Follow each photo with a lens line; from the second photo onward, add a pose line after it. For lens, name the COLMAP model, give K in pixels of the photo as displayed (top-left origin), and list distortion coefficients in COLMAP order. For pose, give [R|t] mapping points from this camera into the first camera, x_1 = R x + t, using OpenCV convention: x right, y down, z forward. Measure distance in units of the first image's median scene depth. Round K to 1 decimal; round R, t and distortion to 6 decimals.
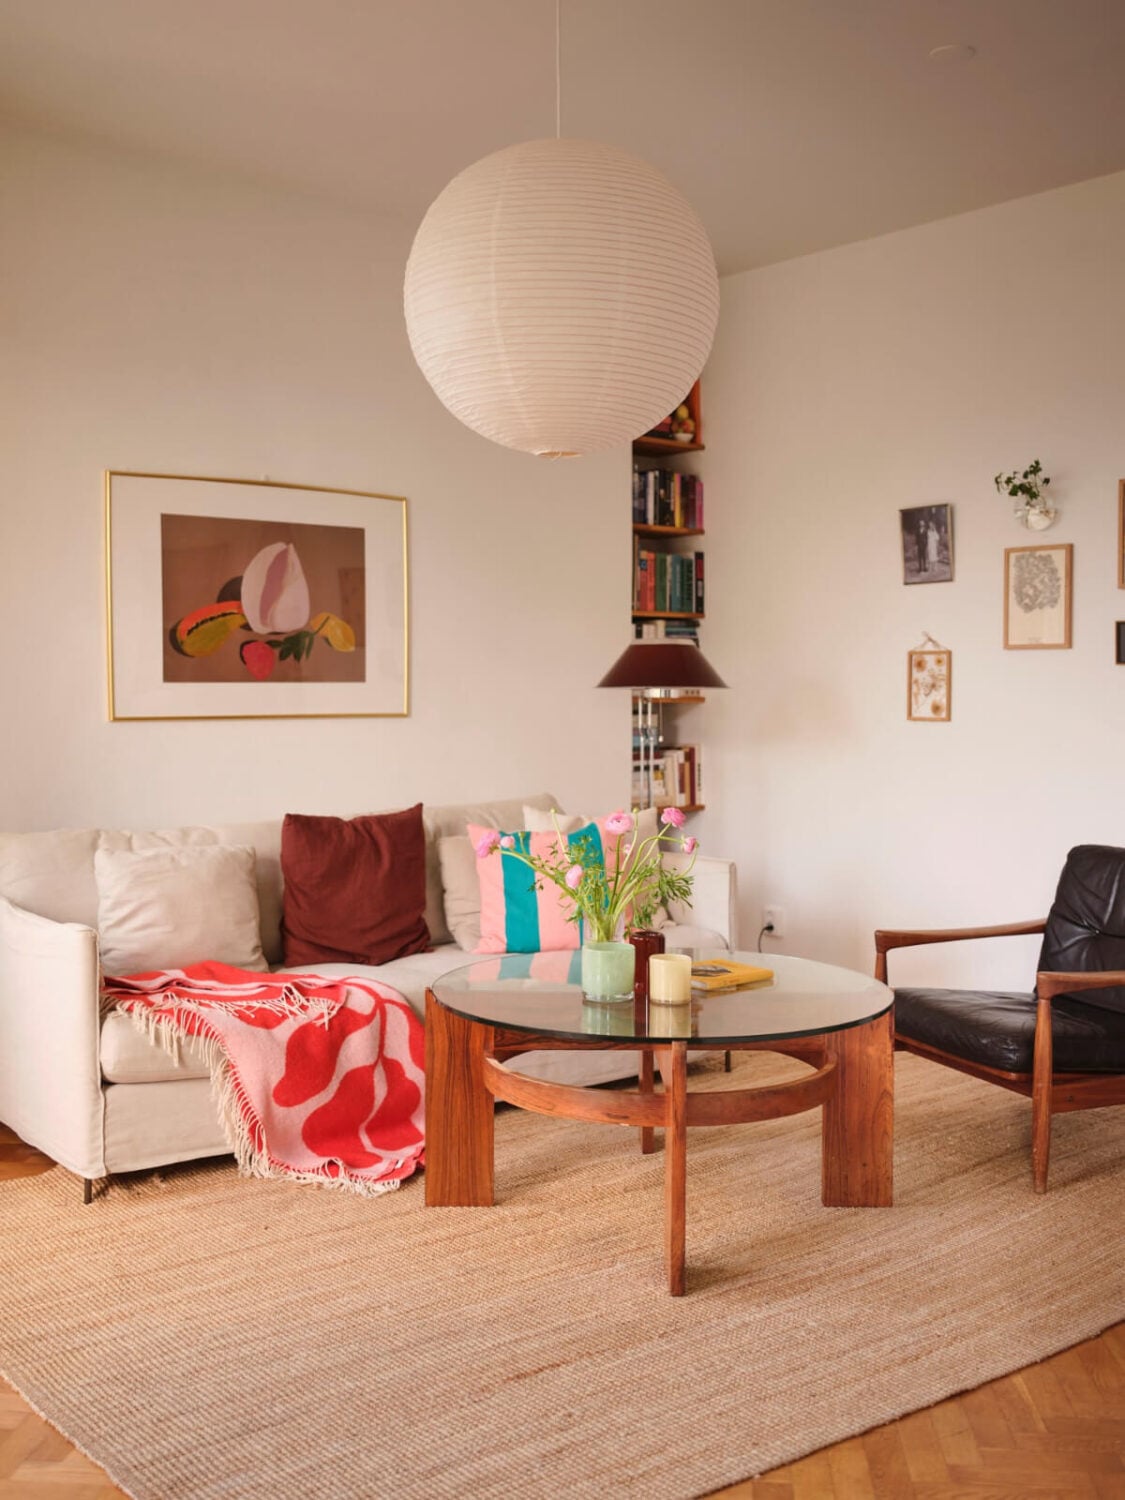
lens RADIAL K [[1544.2, 0, 562.5], [0, 1544.2, 750.0], [0, 0, 1]] dist [-0.005878, -0.010466]
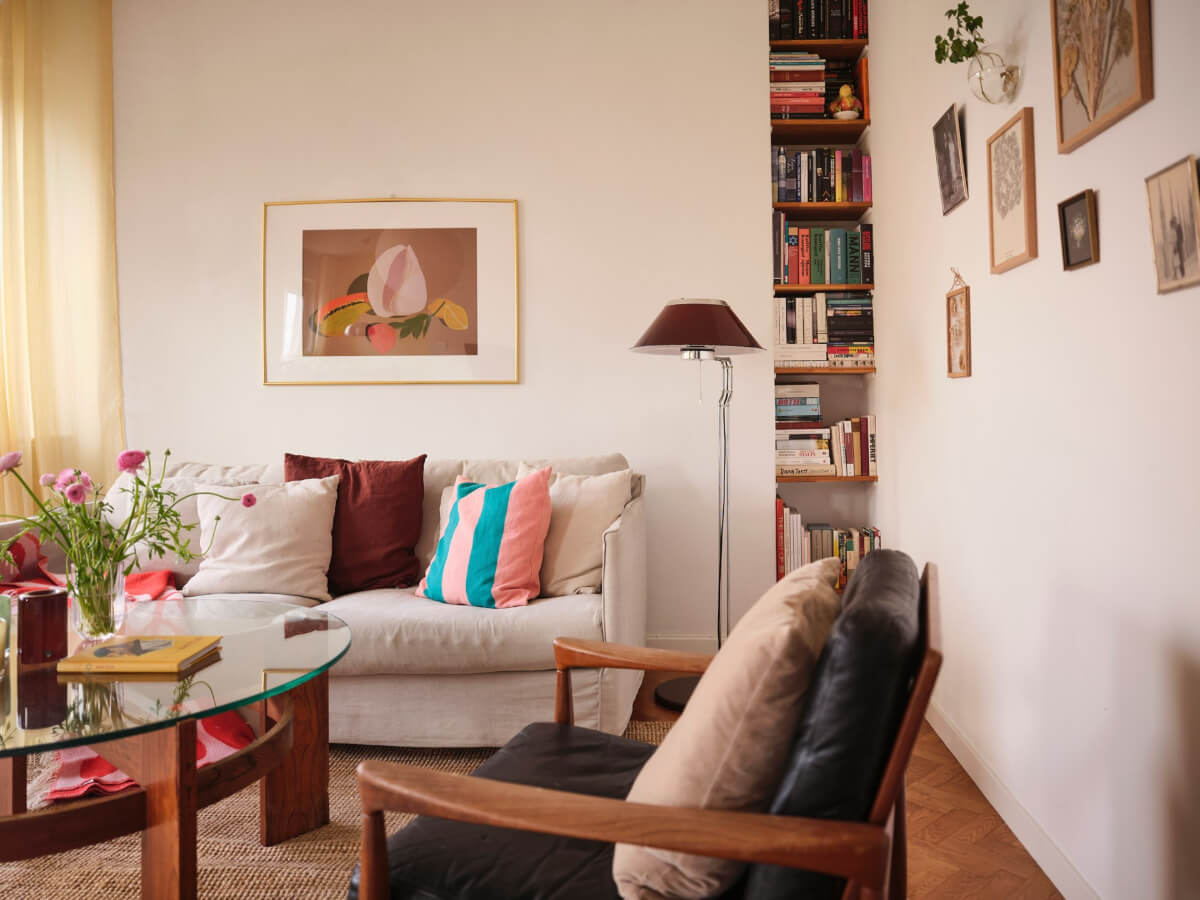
lens RADIAL K [[898.6, 0, 712.5], [0, 898.6, 372.5], [0, 0, 1]] dist [-0.017452, -0.001676]
pose [[0.759947, -0.030125, -0.649286, 0.541321], [-0.023840, 0.996961, -0.074159, 0.020018], [0.649548, 0.071836, 0.756920, 0.690957]]
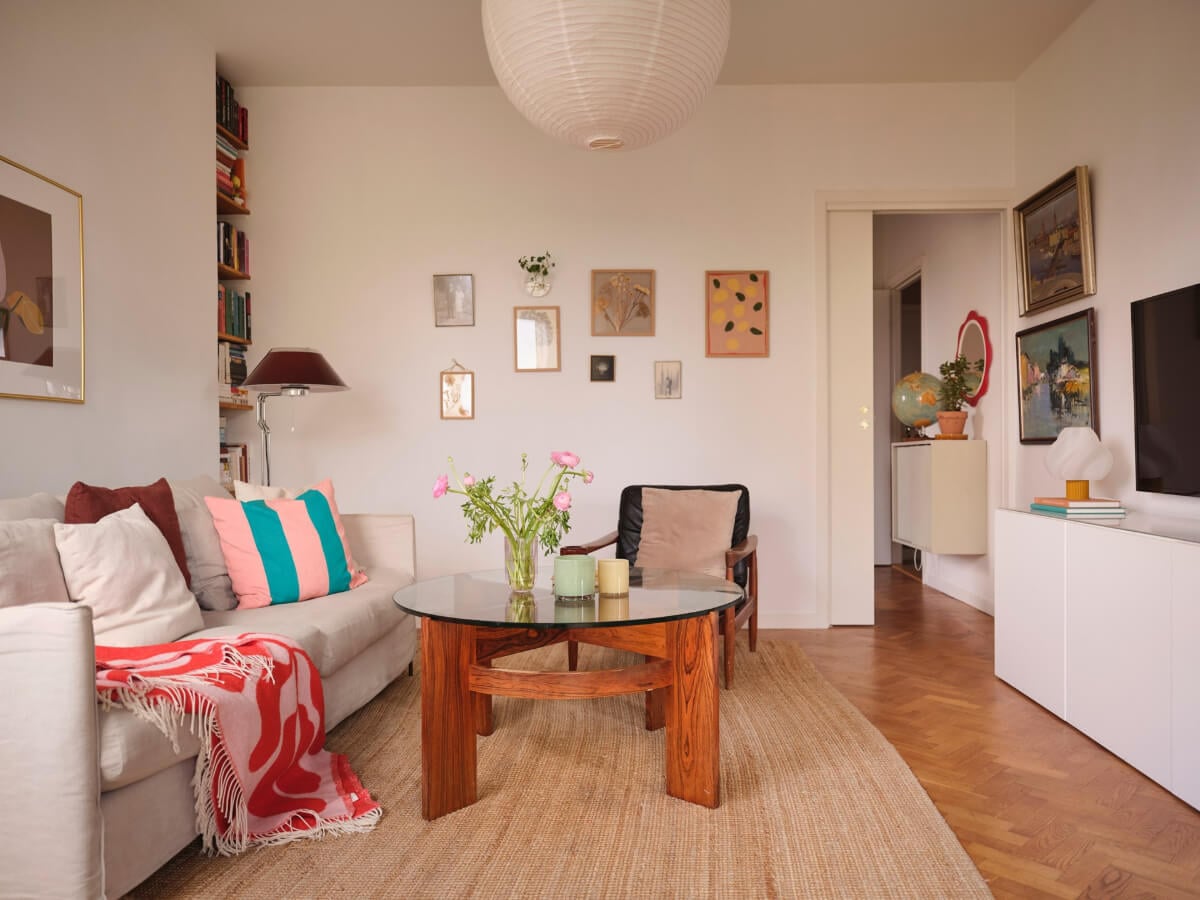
lens RADIAL K [[901.2, 0, 626.2], [0, 901.2, 454.2], [0, 0, 1]] dist [-0.009386, -0.004950]
pose [[0.642782, -0.010916, 0.765971, -0.392260], [0.042300, 0.998879, -0.021261, 0.048777], [-0.764880, 0.046067, 0.642523, 0.394440]]
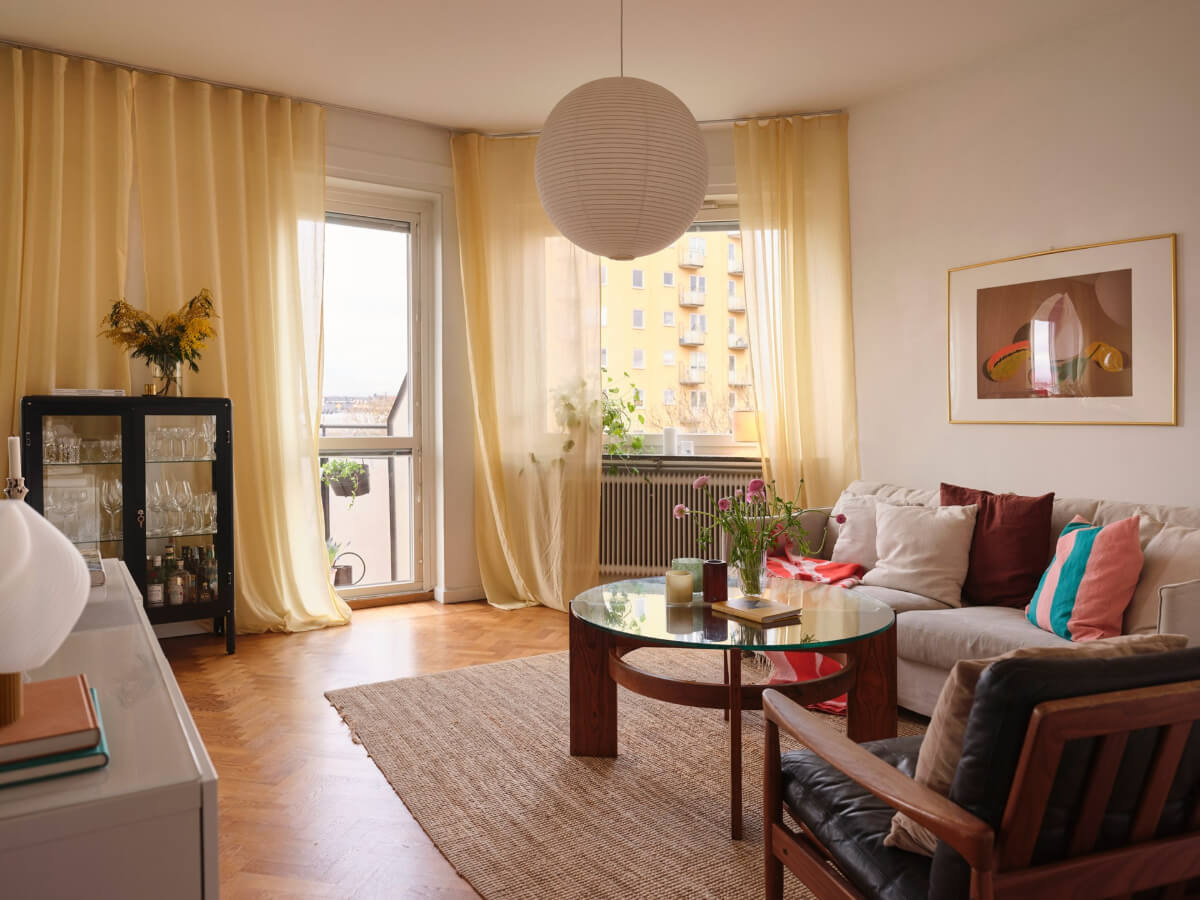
lens RADIAL K [[901.1, 0, 598.9], [0, 901.1, 428.8], [0, 0, 1]] dist [-0.000690, -0.001960]
pose [[-0.148612, 0.008671, -0.988858, 0.730009], [-0.053786, 0.998411, 0.016838, -0.009580], [0.987432, 0.055689, -0.147910, 0.813119]]
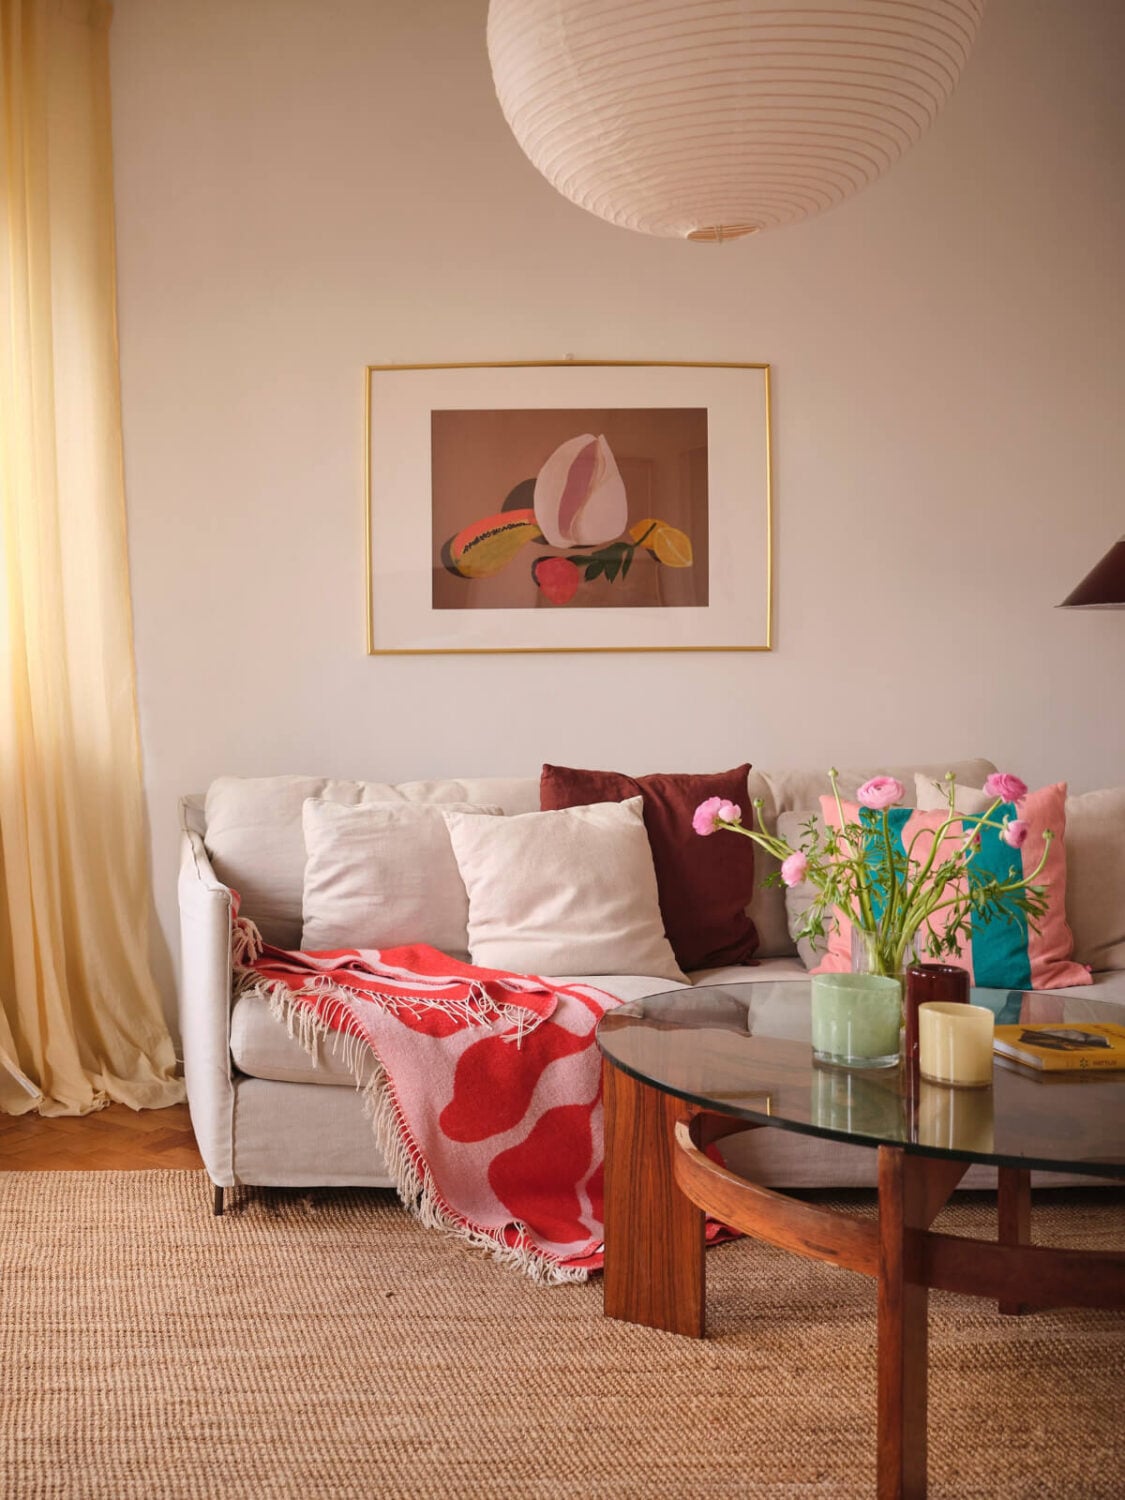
lens RADIAL K [[1617.3, 0, 128.1], [0, 1617.3, 657.4], [0, 0, 1]] dist [0.002396, -0.026843]
pose [[0.789823, -0.004027, -0.613322, 0.162729], [-0.018869, 0.999346, -0.030861, 0.014126], [0.613045, 0.035947, 0.789230, 0.213671]]
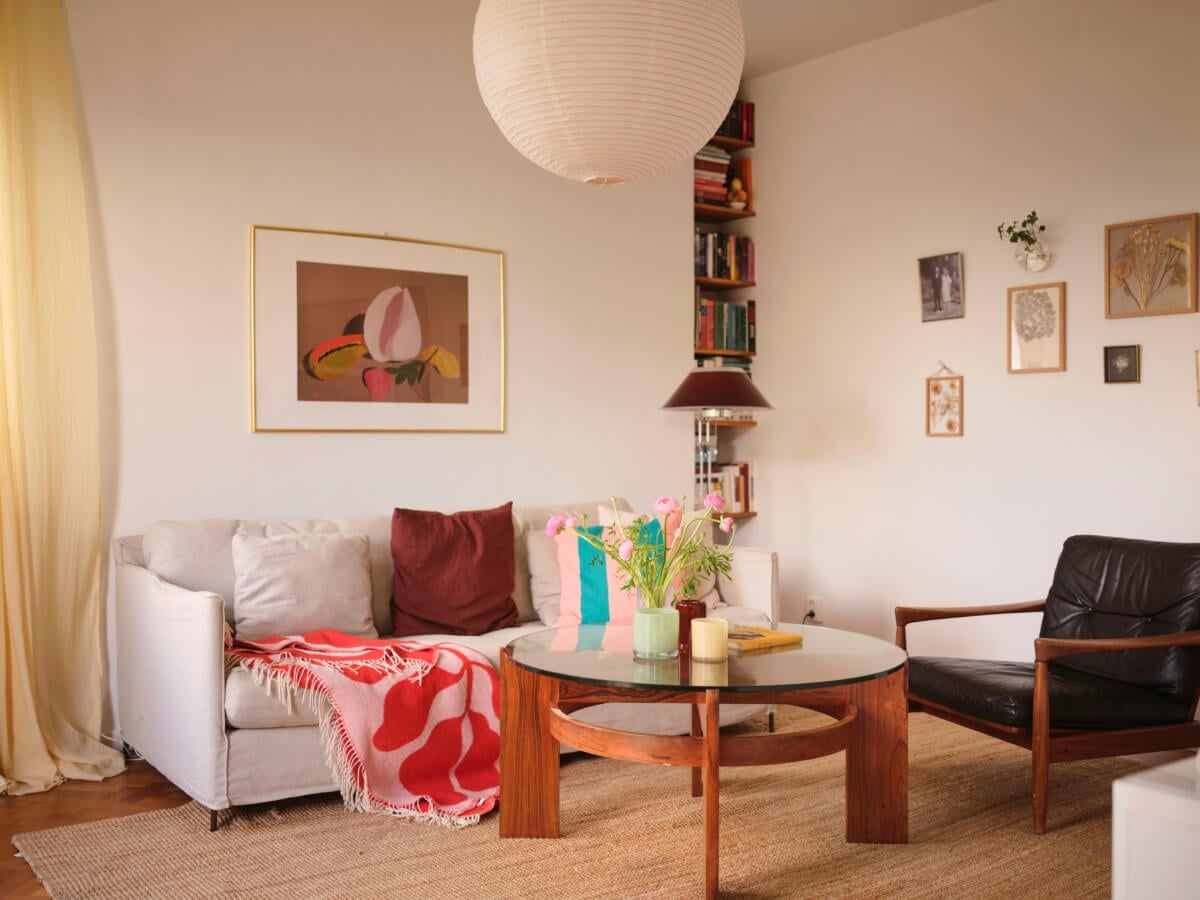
lens RADIAL K [[1235.4, 0, 600.0], [0, 1235.4, 450.0], [0, 0, 1]] dist [-0.005878, -0.010466]
pose [[0.998671, -0.002059, -0.051489, 0.028220], [0.000143, 0.999308, -0.037199, 0.032498], [0.051530, 0.037143, 0.997981, 0.056279]]
